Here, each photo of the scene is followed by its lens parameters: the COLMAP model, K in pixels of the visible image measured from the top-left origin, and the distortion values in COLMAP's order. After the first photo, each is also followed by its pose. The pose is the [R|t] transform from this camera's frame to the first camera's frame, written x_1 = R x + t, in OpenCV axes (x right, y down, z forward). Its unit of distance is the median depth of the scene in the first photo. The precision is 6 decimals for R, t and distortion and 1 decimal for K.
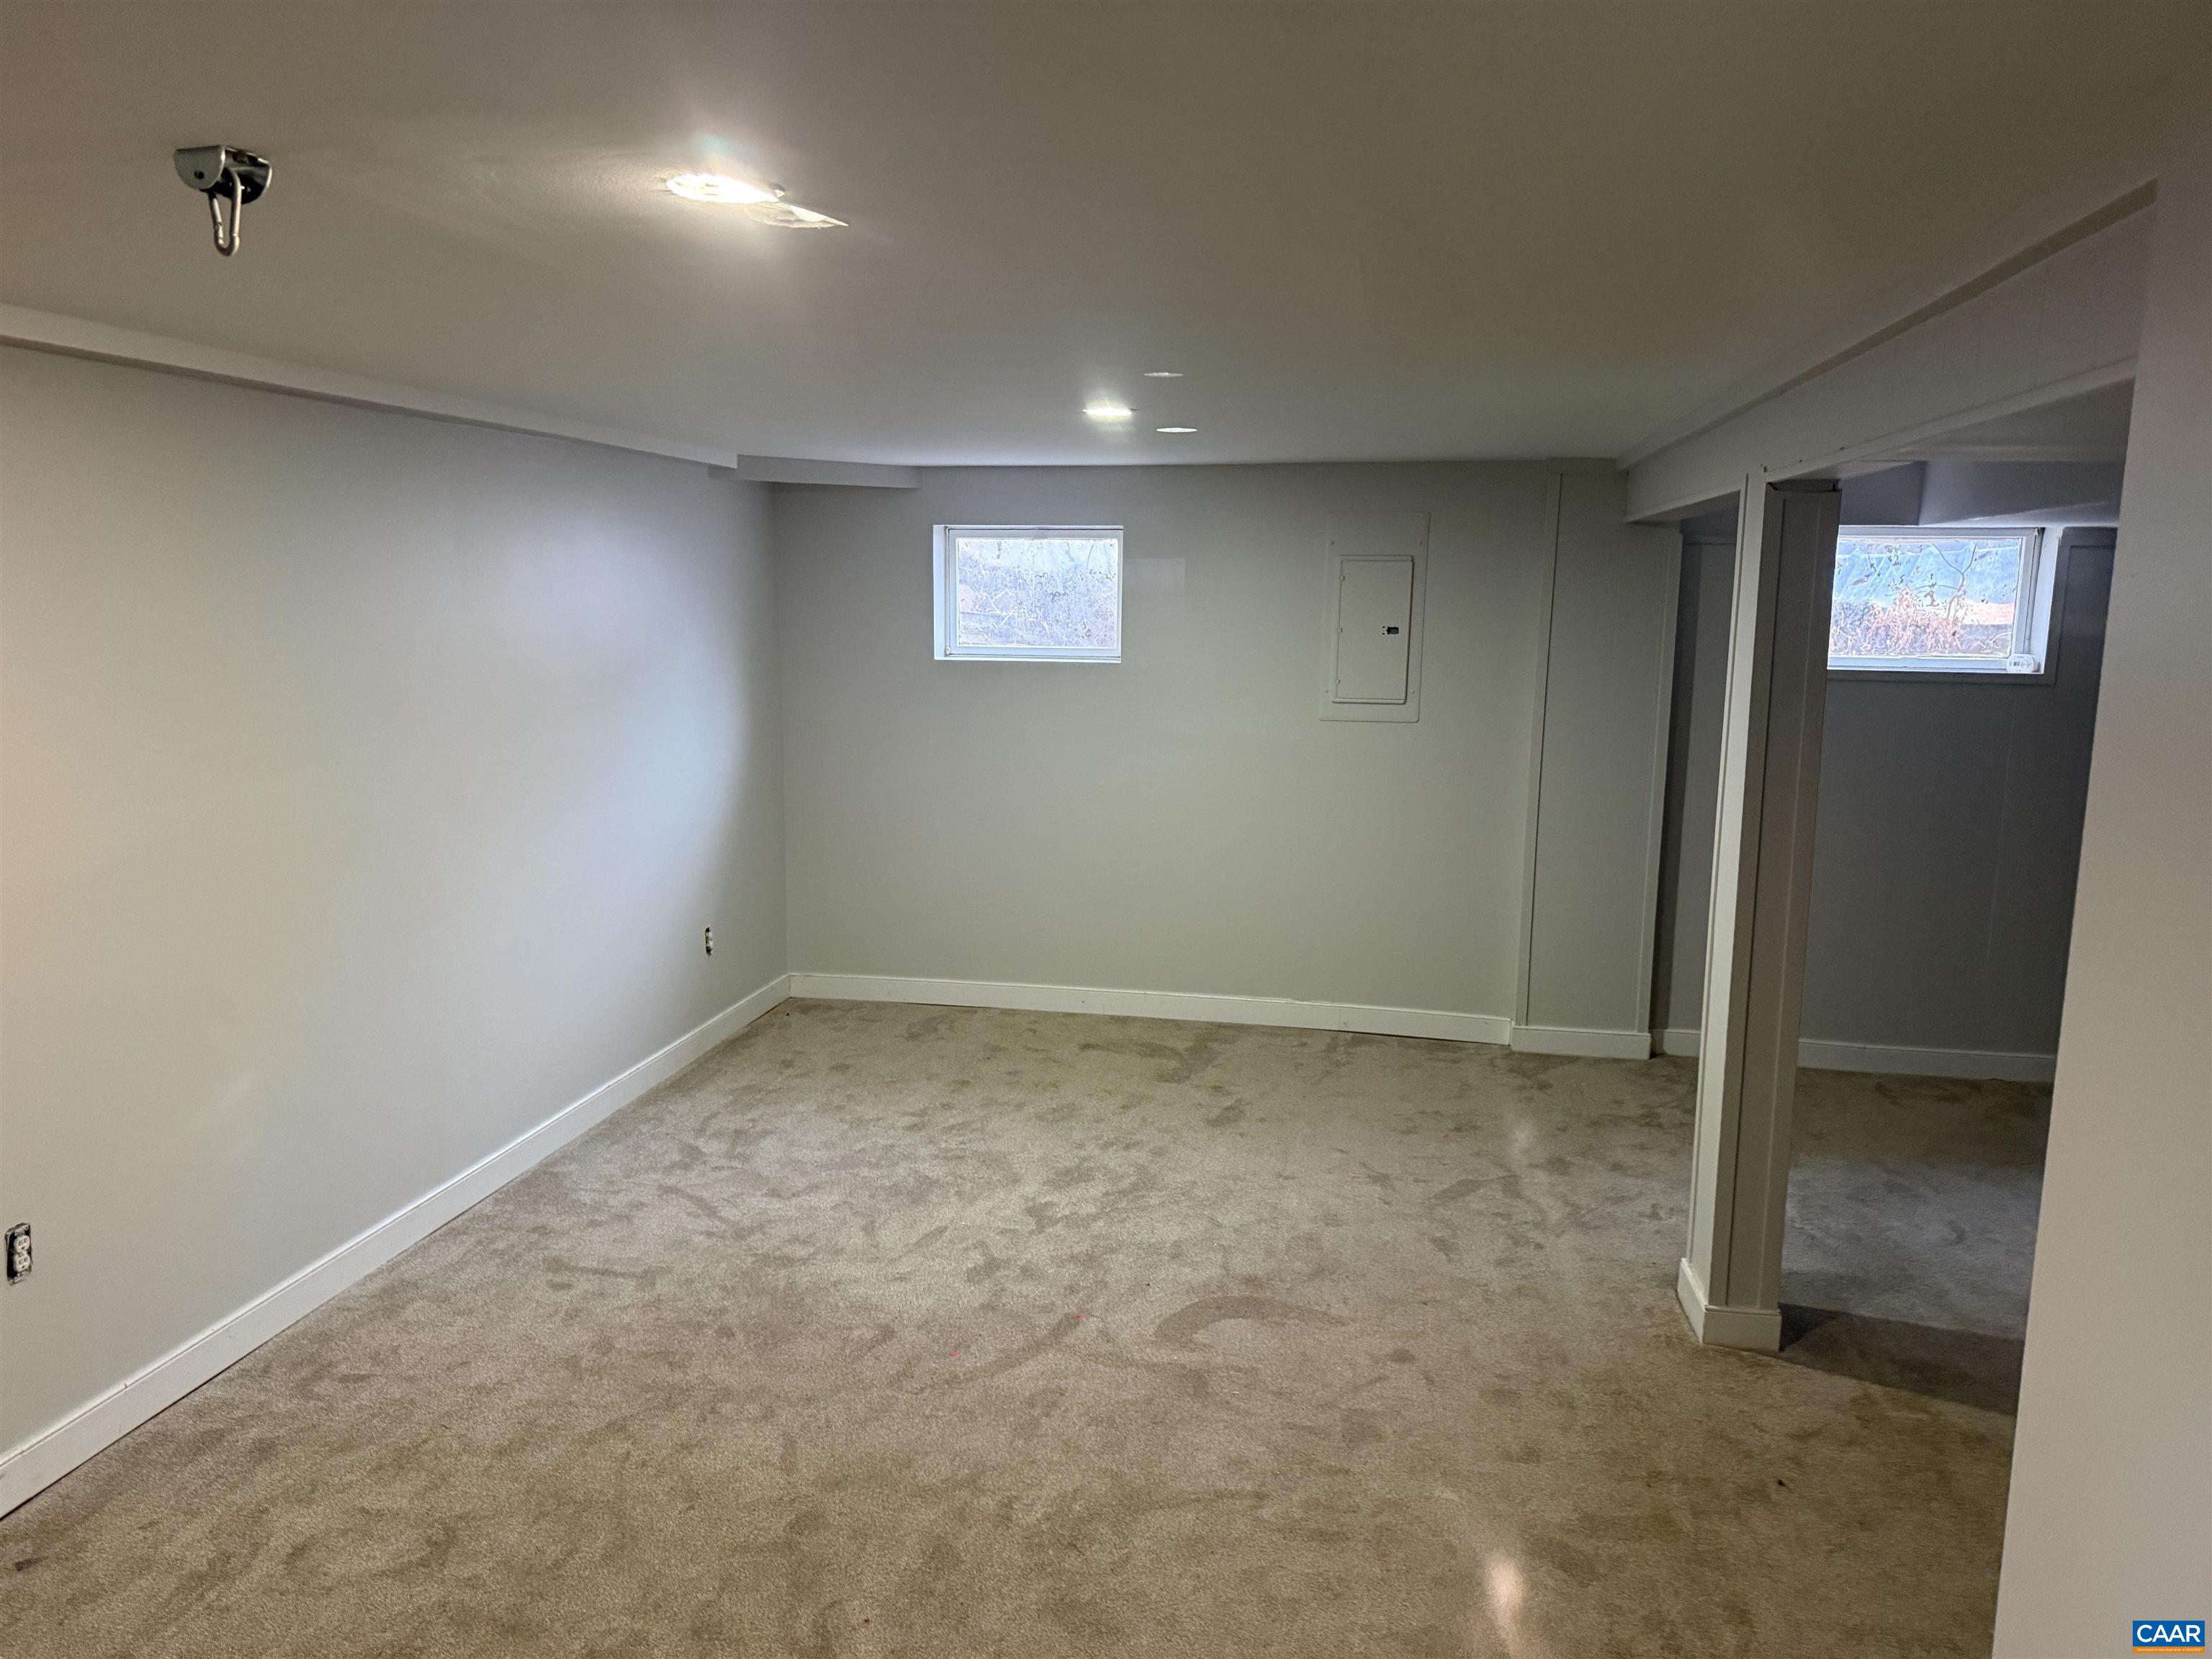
lens RADIAL K [[1555.5, 0, 1107.3], [0, 1555.5, 833.5], [0, 0, 1]] dist [0.013040, -0.003672]
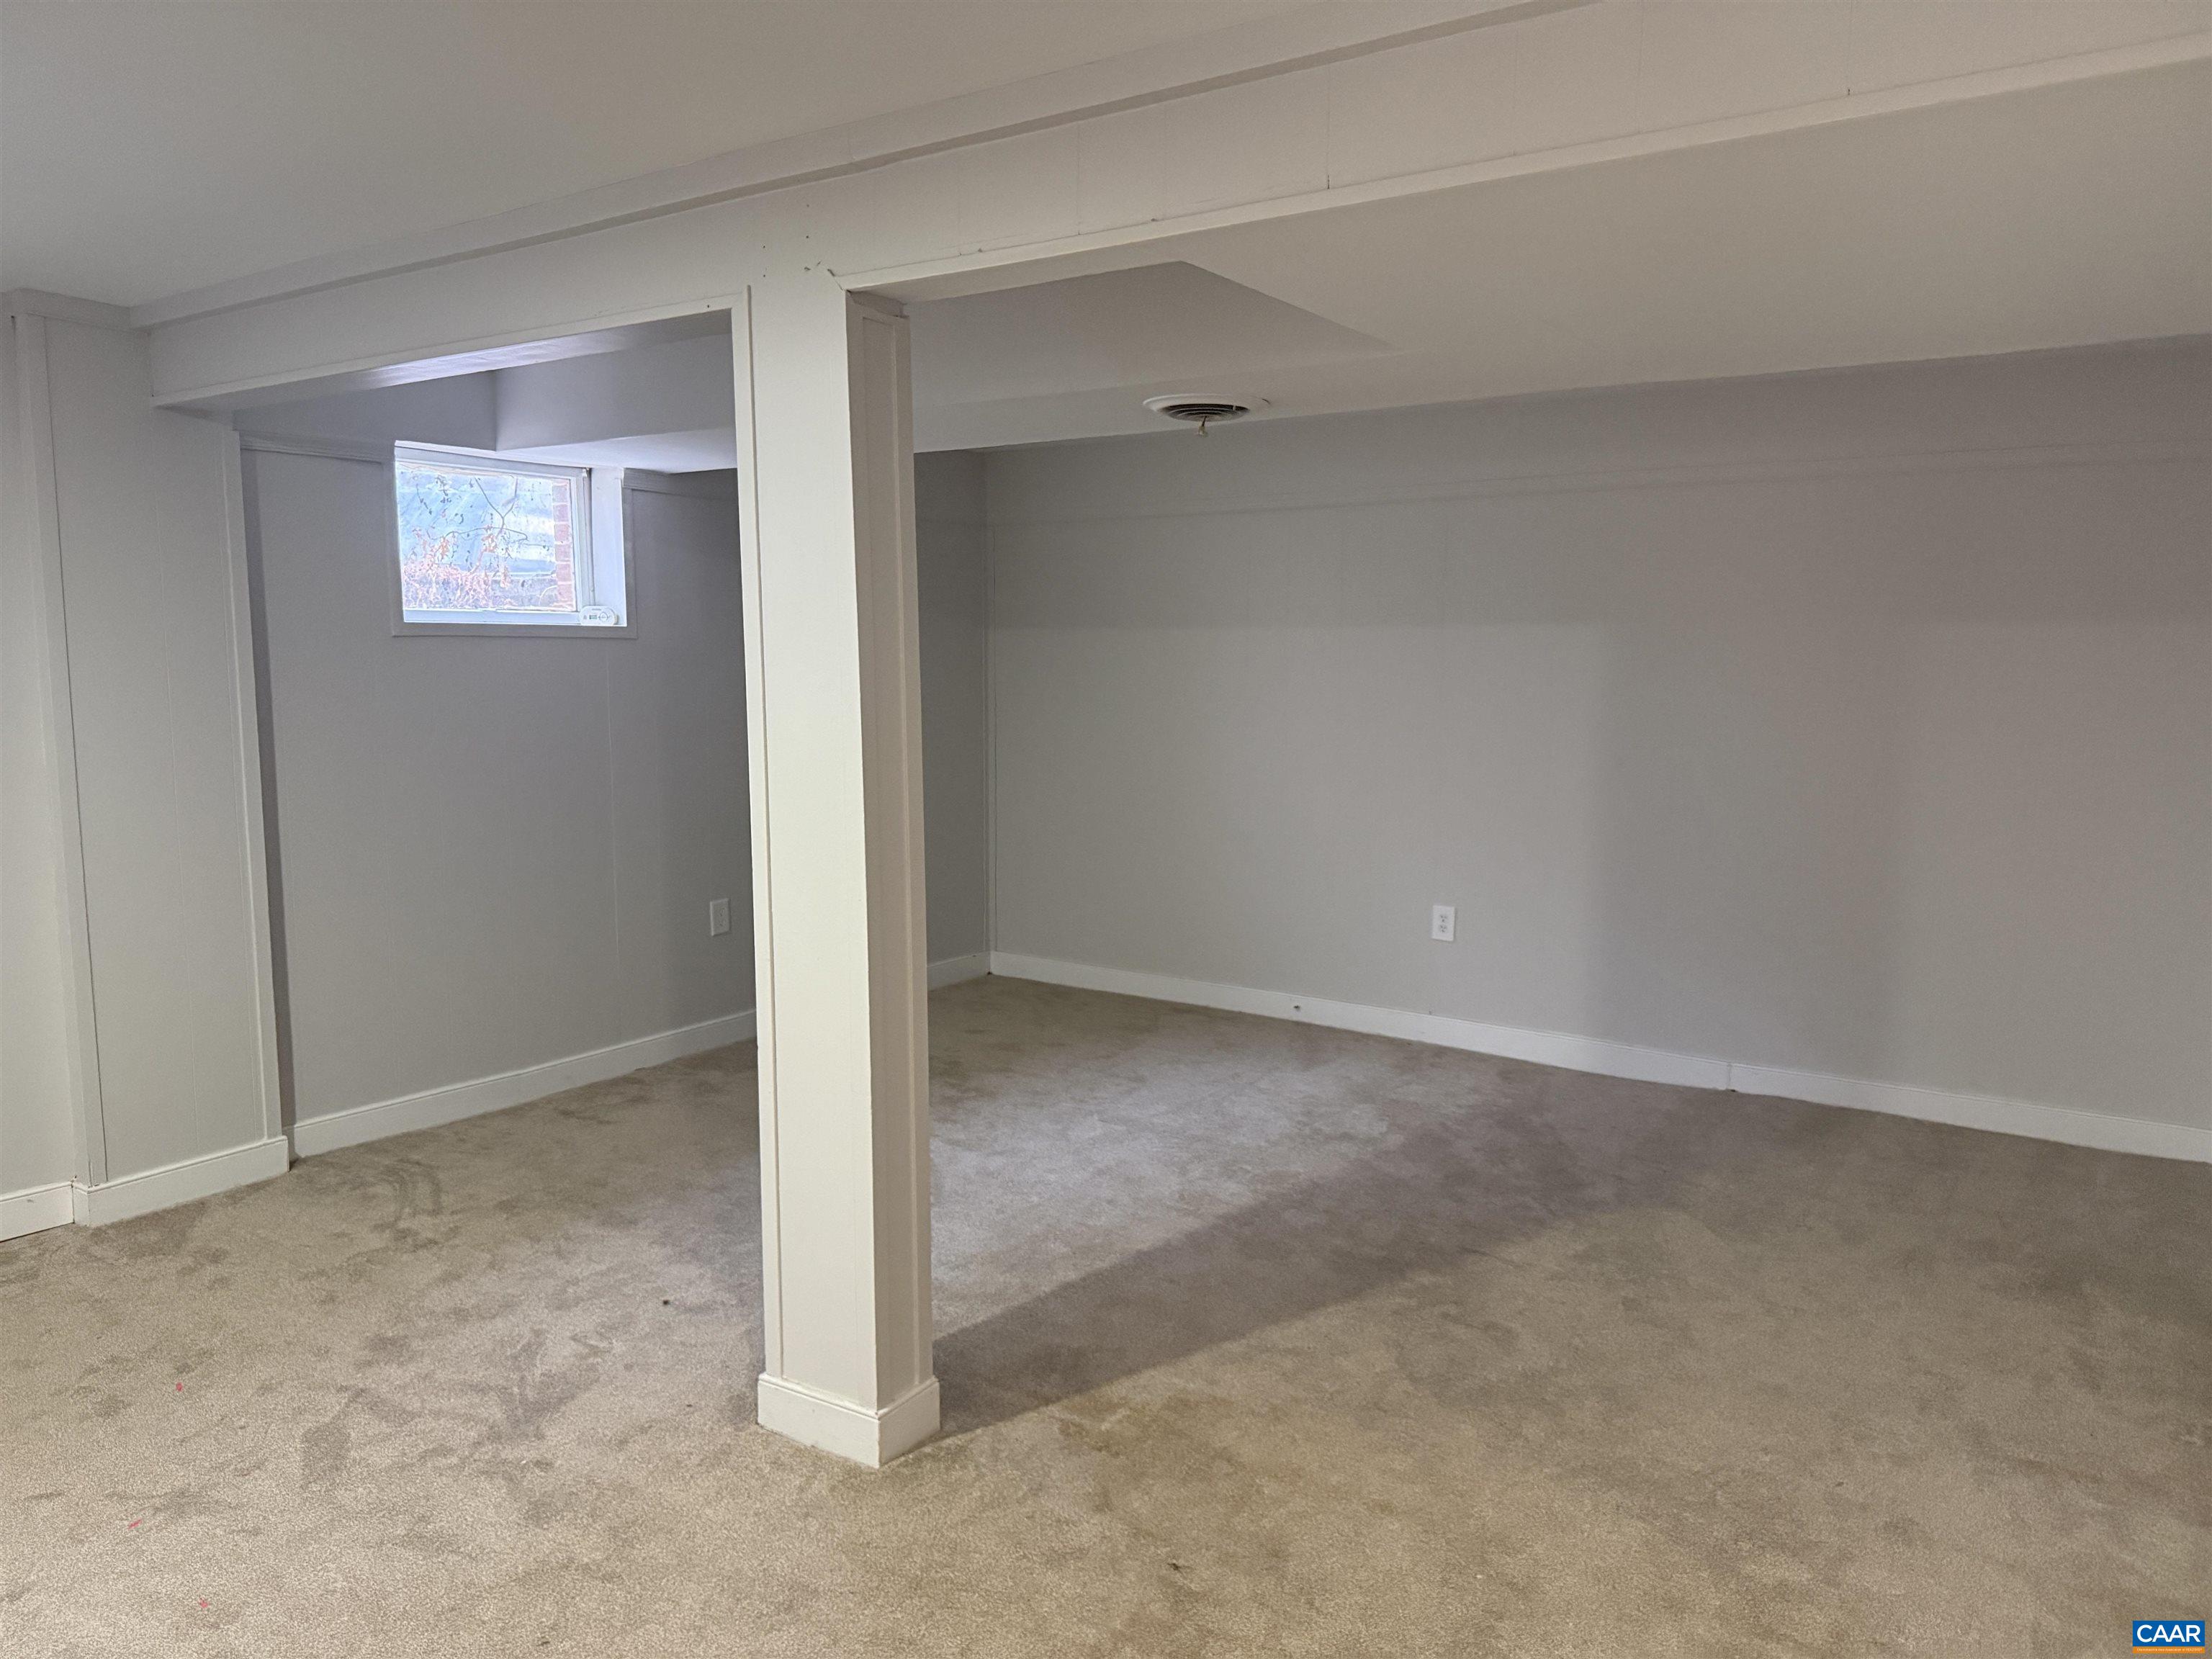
lens RADIAL K [[1555.5, 0, 1103.1], [0, 1555.5, 820.9], [0, 0, 1]] dist [0.013040, -0.003672]
pose [[0.411795, -0.116466, 0.903803, -0.141483], [0.146884, 0.987314, 0.060303, -0.002181], [-0.899361, 0.107922, 0.423678, 0.384751]]
